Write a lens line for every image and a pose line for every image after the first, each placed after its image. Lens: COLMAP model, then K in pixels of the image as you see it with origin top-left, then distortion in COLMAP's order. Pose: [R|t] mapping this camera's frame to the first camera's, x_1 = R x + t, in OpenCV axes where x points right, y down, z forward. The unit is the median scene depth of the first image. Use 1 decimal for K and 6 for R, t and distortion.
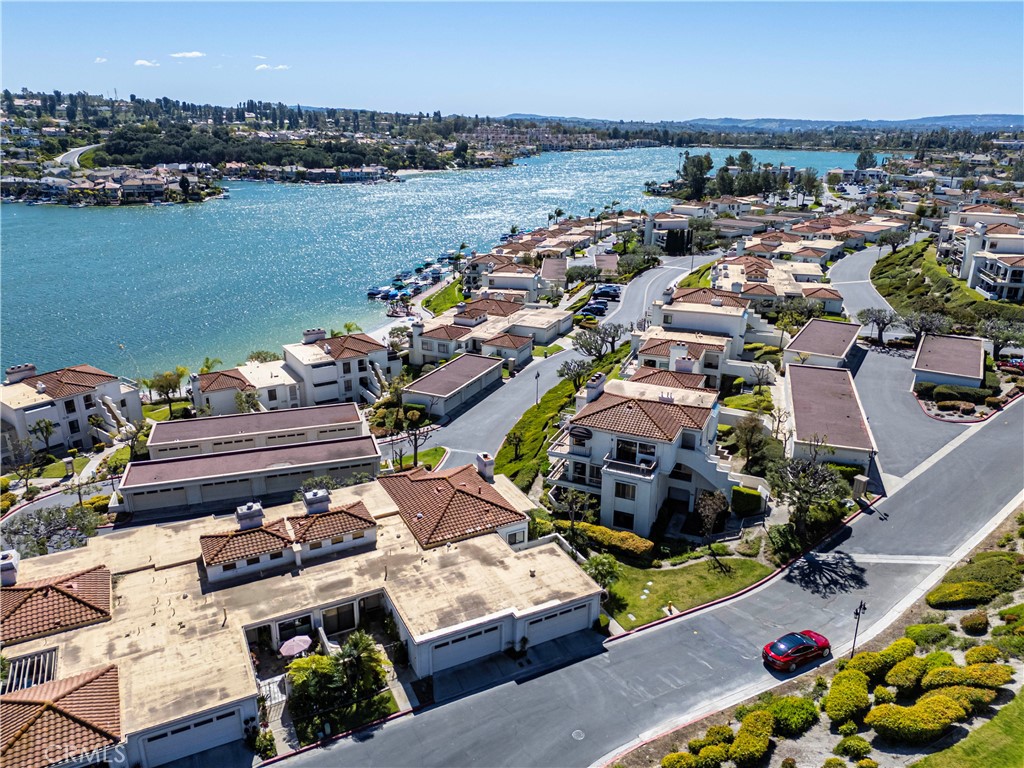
lens RADIAL K [[744.9, 0, 513.8], [0, 744.9, 389.0], [0, 0, 1]] dist [0.085648, -0.092778]
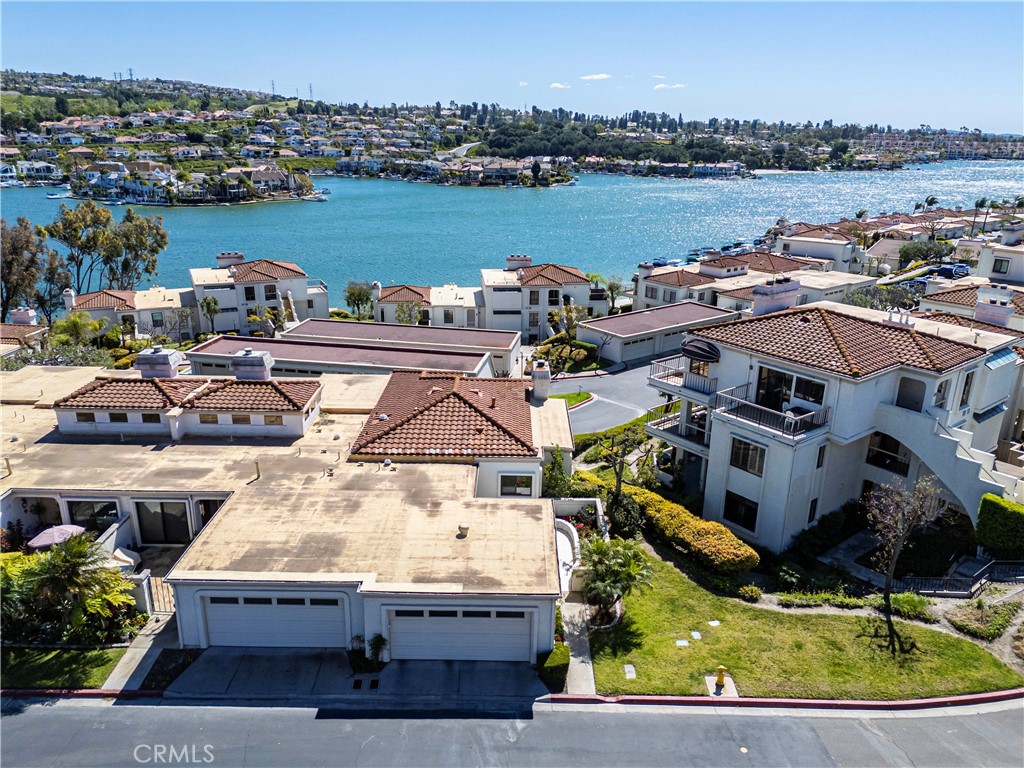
lens RADIAL K [[744.9, 0, 513.8], [0, 744.9, 389.0], [0, 0, 1]] dist [0.085648, -0.092778]
pose [[0.887729, 0.157827, -0.432467, 0.104210], [-0.166763, 0.985842, 0.017464, 0.049172], [0.429101, 0.056616, 0.901480, 0.199658]]
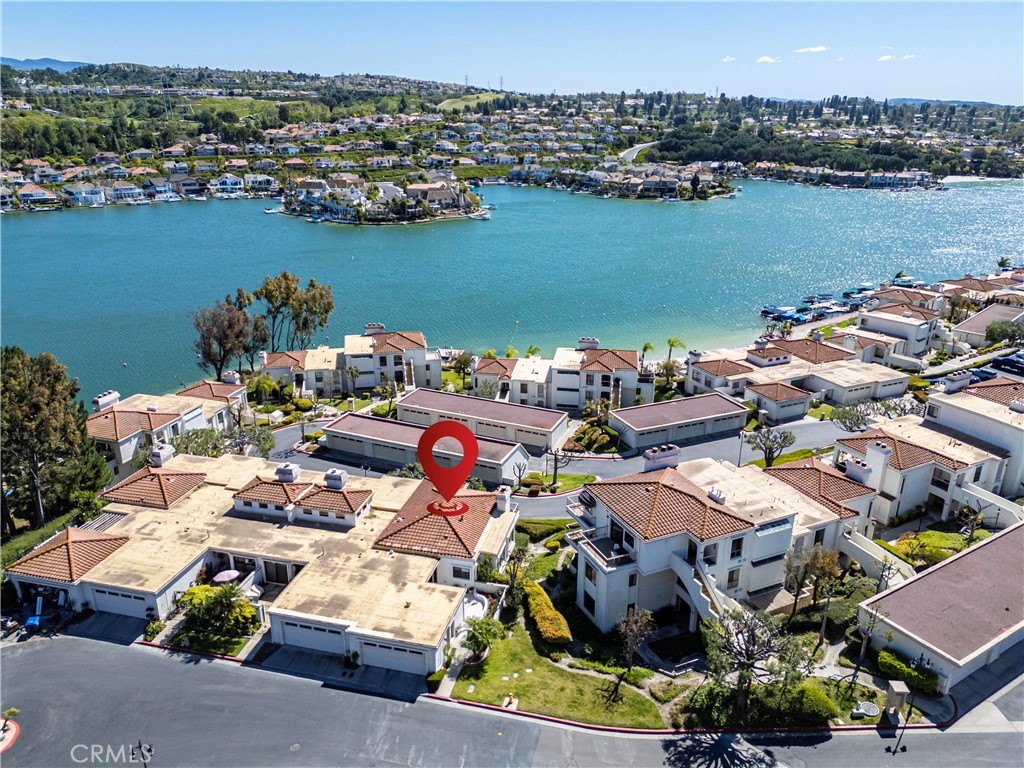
lens RADIAL K [[744.9, 0, 513.8], [0, 744.9, 389.0], [0, 0, 1]] dist [0.085648, -0.092778]
pose [[0.754590, 0.231529, -0.613993, 0.271546], [-0.227158, 0.970000, 0.086599, -0.065243], [0.615624, 0.074127, 0.784546, 0.092129]]
